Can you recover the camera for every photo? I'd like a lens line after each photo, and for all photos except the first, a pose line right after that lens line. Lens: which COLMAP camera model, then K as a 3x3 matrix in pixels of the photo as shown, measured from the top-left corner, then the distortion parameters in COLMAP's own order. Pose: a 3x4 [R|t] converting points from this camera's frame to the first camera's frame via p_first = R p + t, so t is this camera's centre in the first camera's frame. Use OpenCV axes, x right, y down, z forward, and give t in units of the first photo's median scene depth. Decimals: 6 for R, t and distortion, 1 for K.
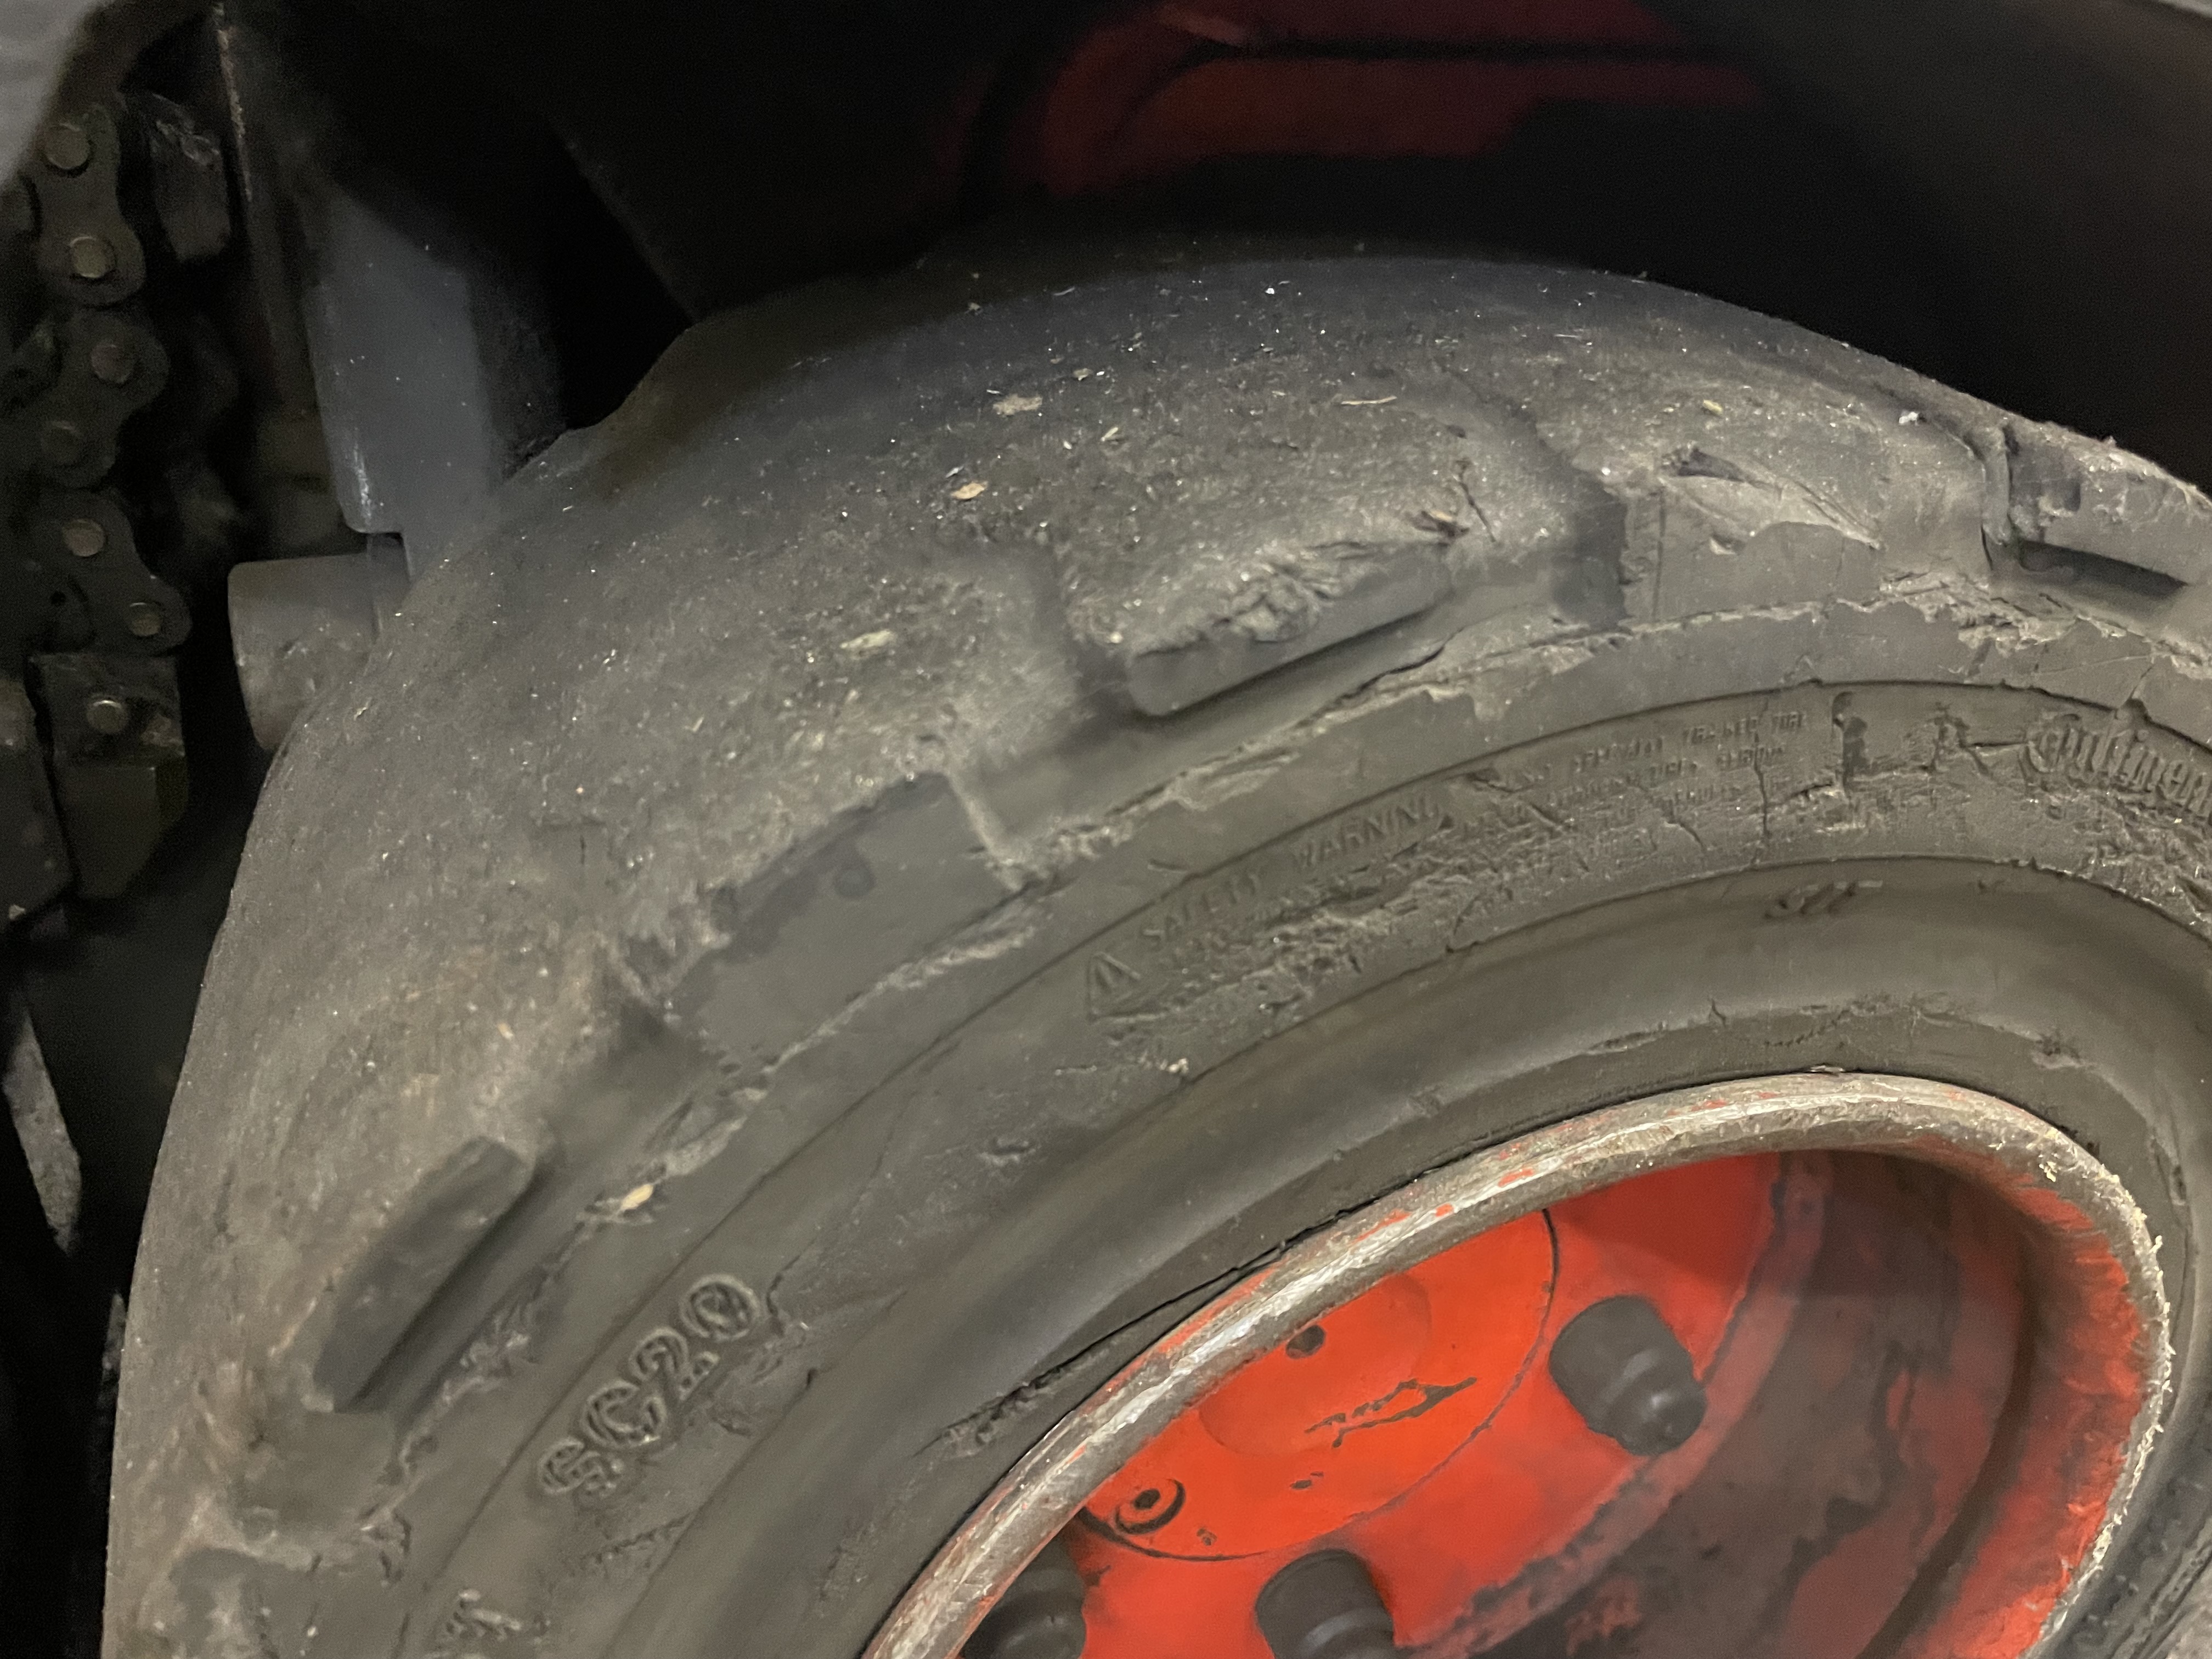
lens RADIAL K [[1681.1, 0, 1121.3], [0, 1681.1, 839.0], [0, 0, 1]] dist [0.090883, -0.138395]
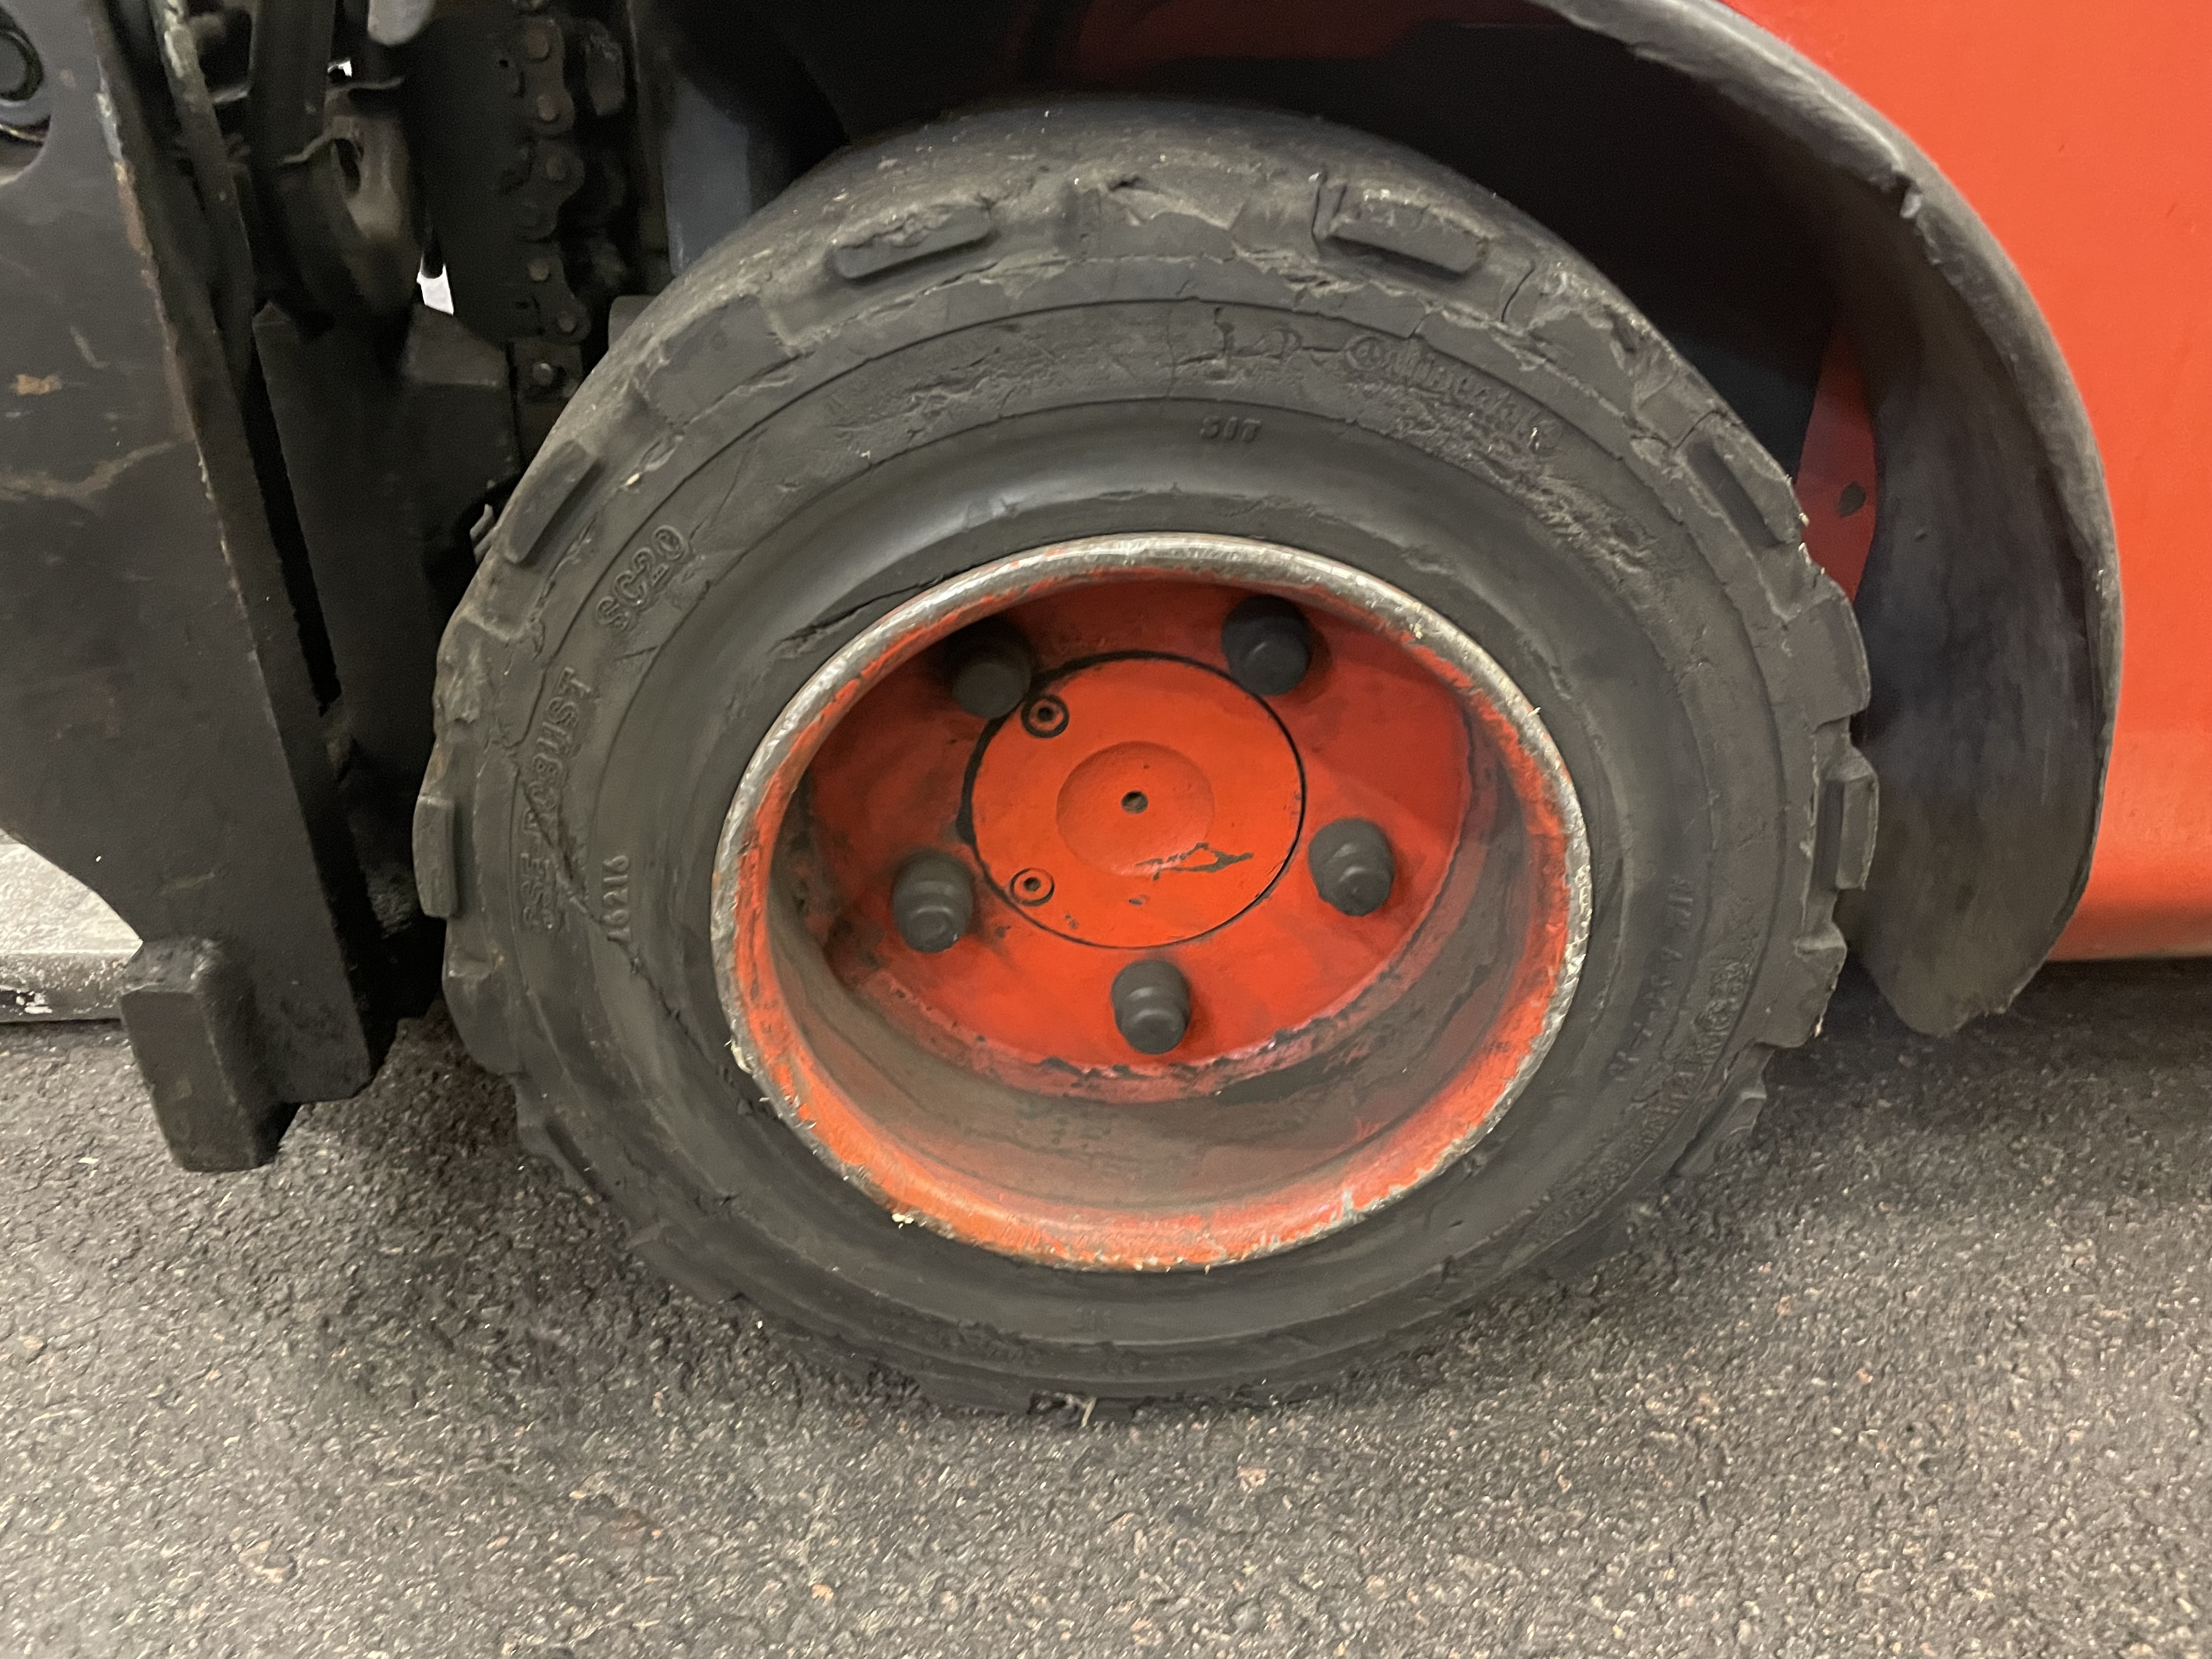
lens RADIAL K [[1671.5, 0, 1106.0], [0, 1671.5, 829.5], [0, 0, 1]] dist [0.095673, -0.132624]
pose [[0.948080, 0.126918, -0.291609, 1.018590], [-0.122263, 0.991908, 0.034207, 0.500478], [0.293591, 0.003222, 0.955926, -0.986480]]
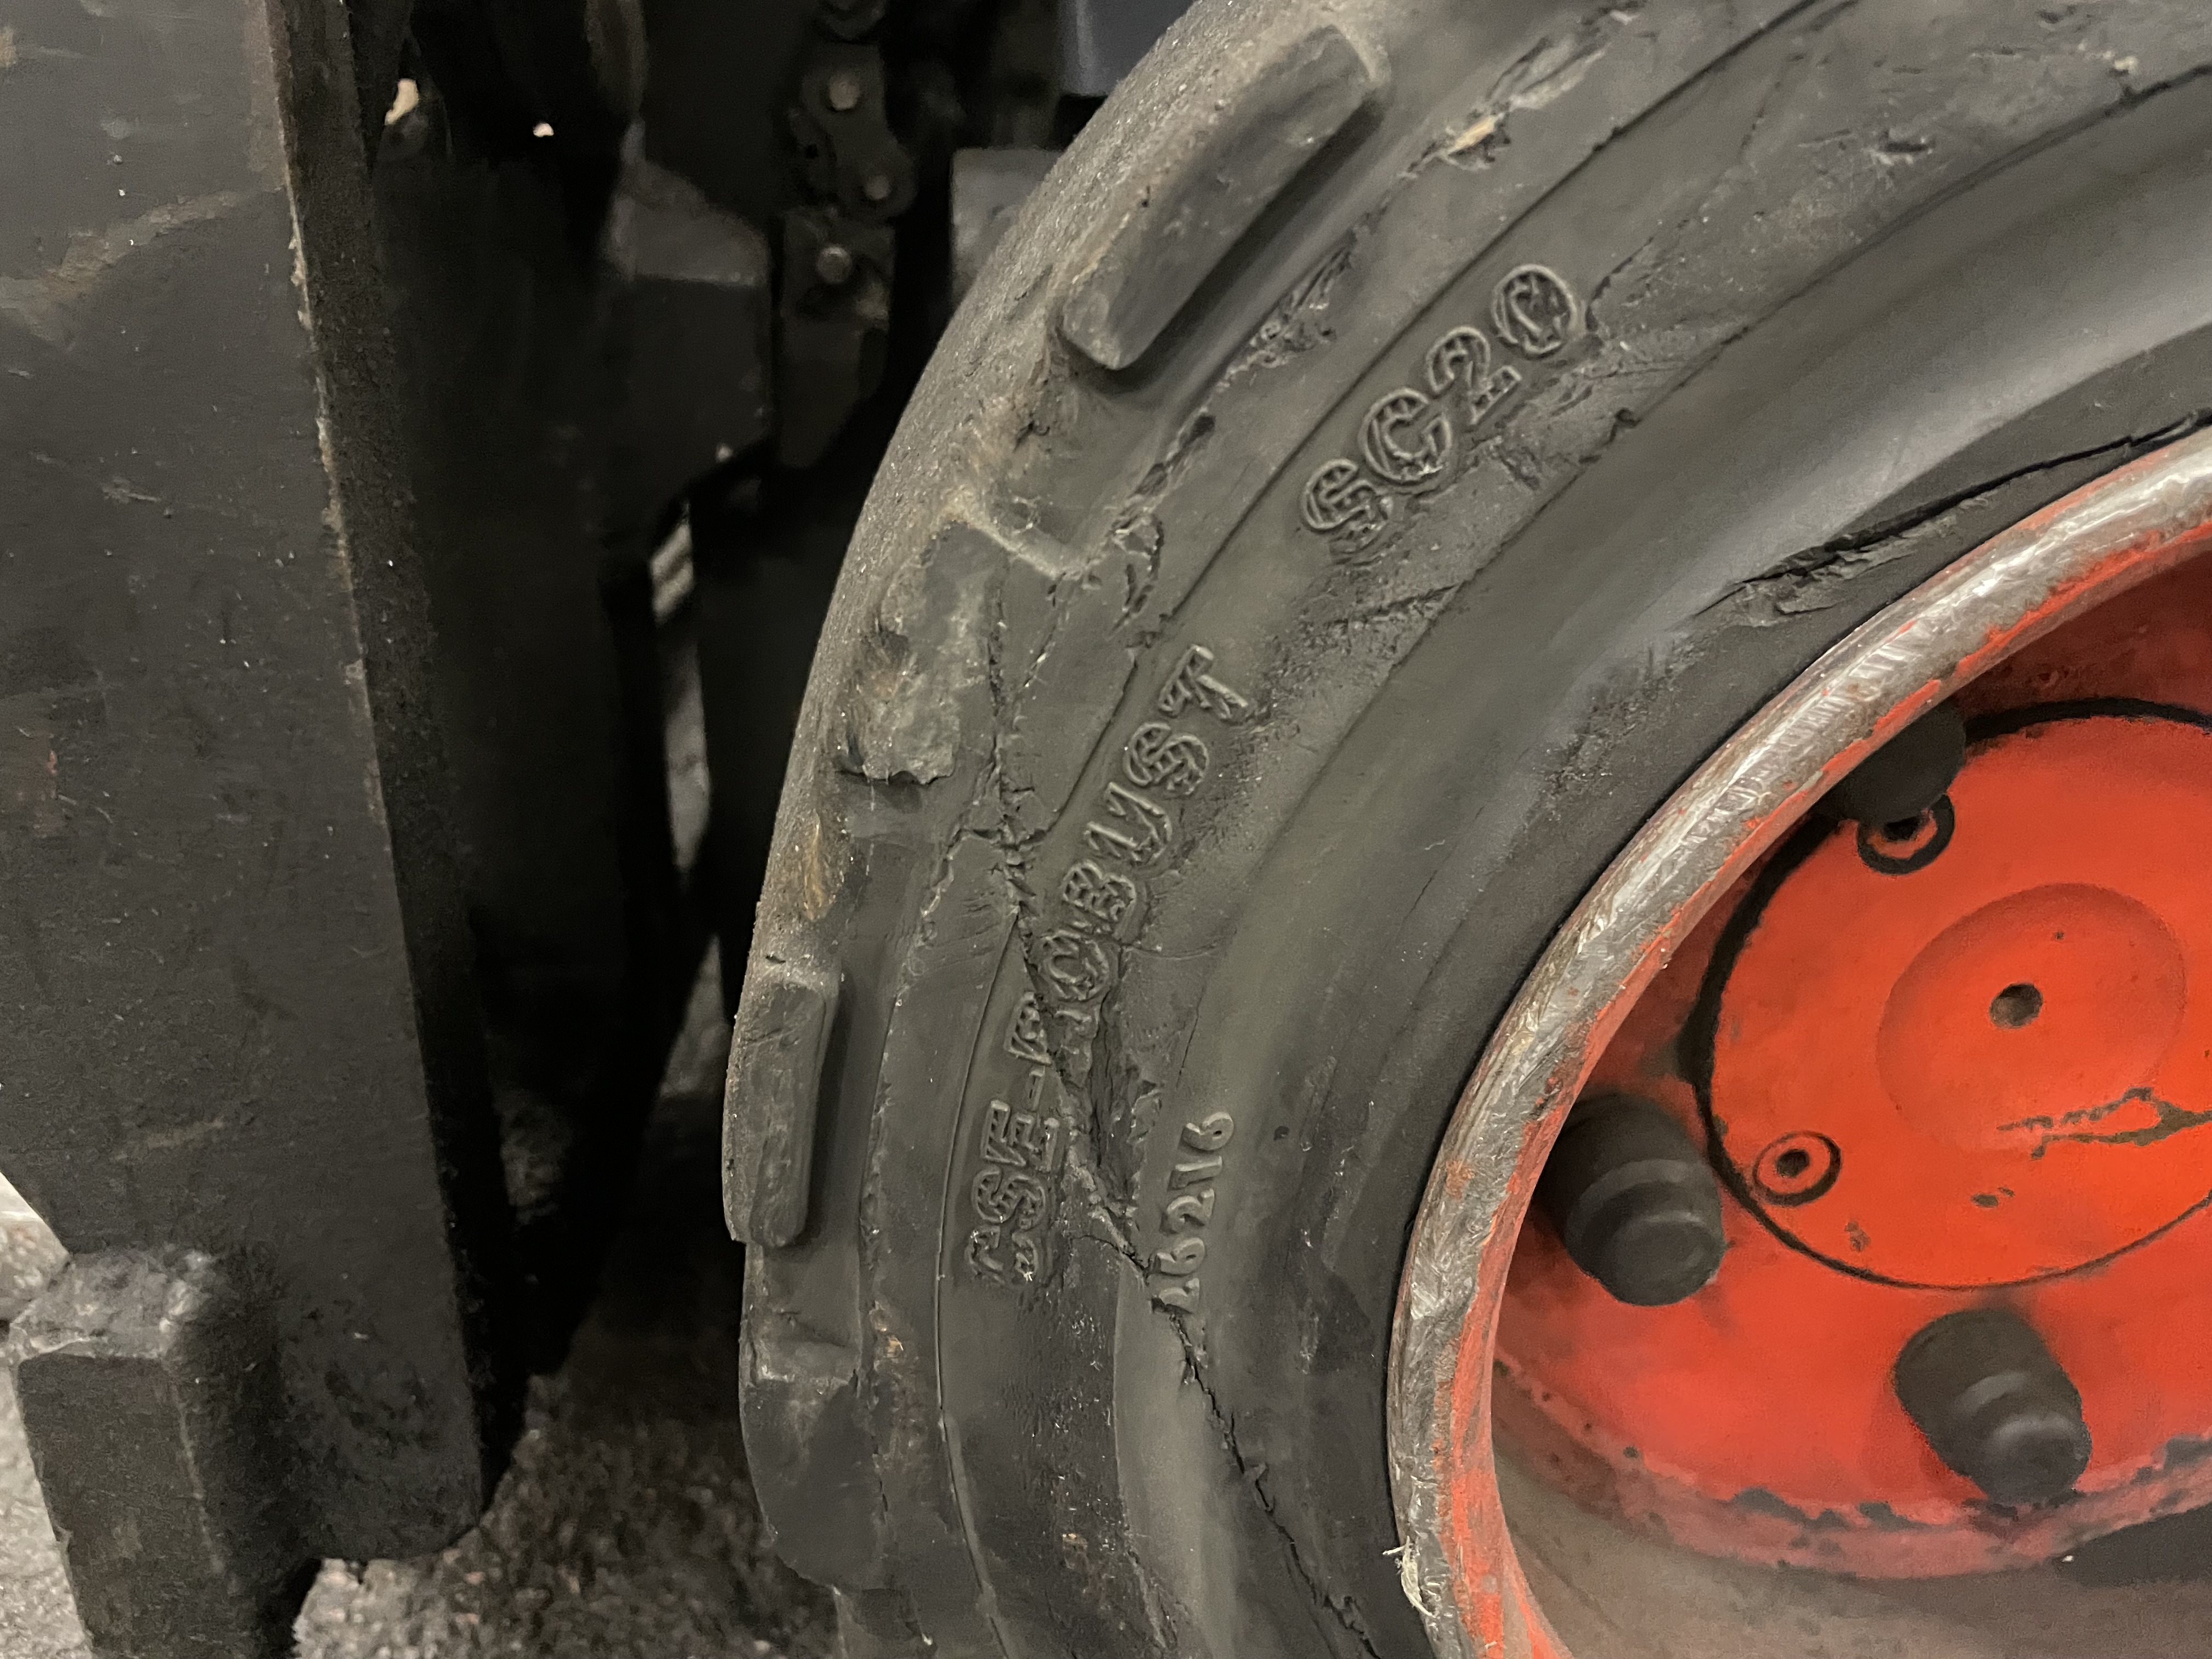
lens RADIAL K [[1685.4, 0, 1098.8], [0, 1685.4, 806.4], [0, 0, 1]] dist [0.083043, -0.136285]
pose [[0.952488, 0.105947, -0.285554, -0.167930], [-0.139345, 0.985258, -0.099243, 0.638488], [0.270830, 0.134318, 0.953210, 0.122433]]
